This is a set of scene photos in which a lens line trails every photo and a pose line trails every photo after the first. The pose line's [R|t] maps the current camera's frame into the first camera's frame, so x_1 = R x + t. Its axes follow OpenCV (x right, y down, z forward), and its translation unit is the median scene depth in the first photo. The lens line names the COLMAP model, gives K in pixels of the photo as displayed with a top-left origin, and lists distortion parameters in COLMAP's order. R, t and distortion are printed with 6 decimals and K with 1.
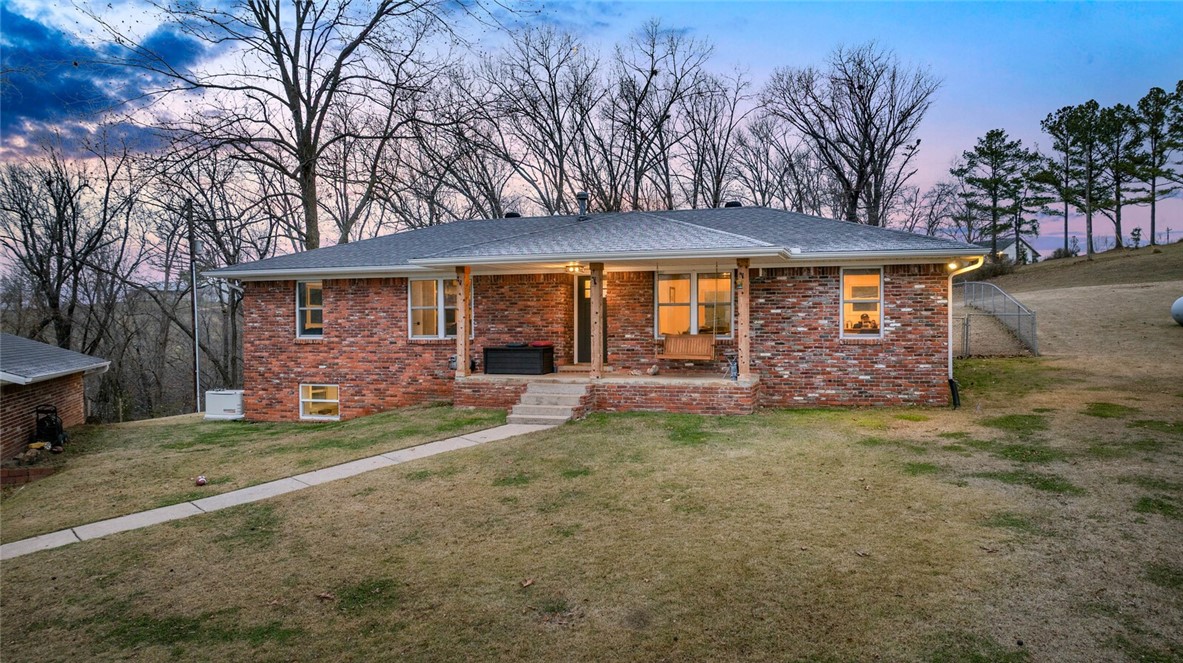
lens RADIAL K [[830.8, 0, 594.3], [0, 830.8, 337.5], [0, 0, 1]] dist [-0.014942, 0.005852]
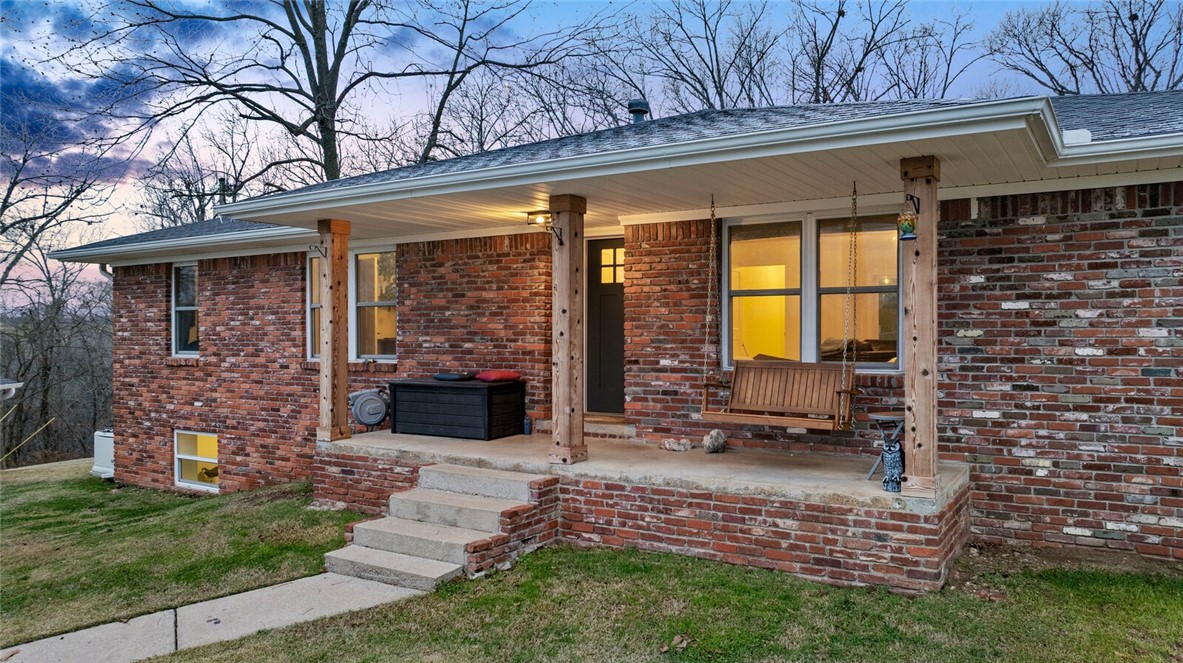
lens RADIAL K [[830.8, 0, 594.3], [0, 830.8, 337.5], [0, 0, 1]] dist [-0.014942, 0.005852]
pose [[0.969700, 0.004118, -0.244263, 0.113836], [-0.006291, 0.999947, -0.008115, -0.011404], [0.244217, 0.009405, 0.969675, 0.535678]]
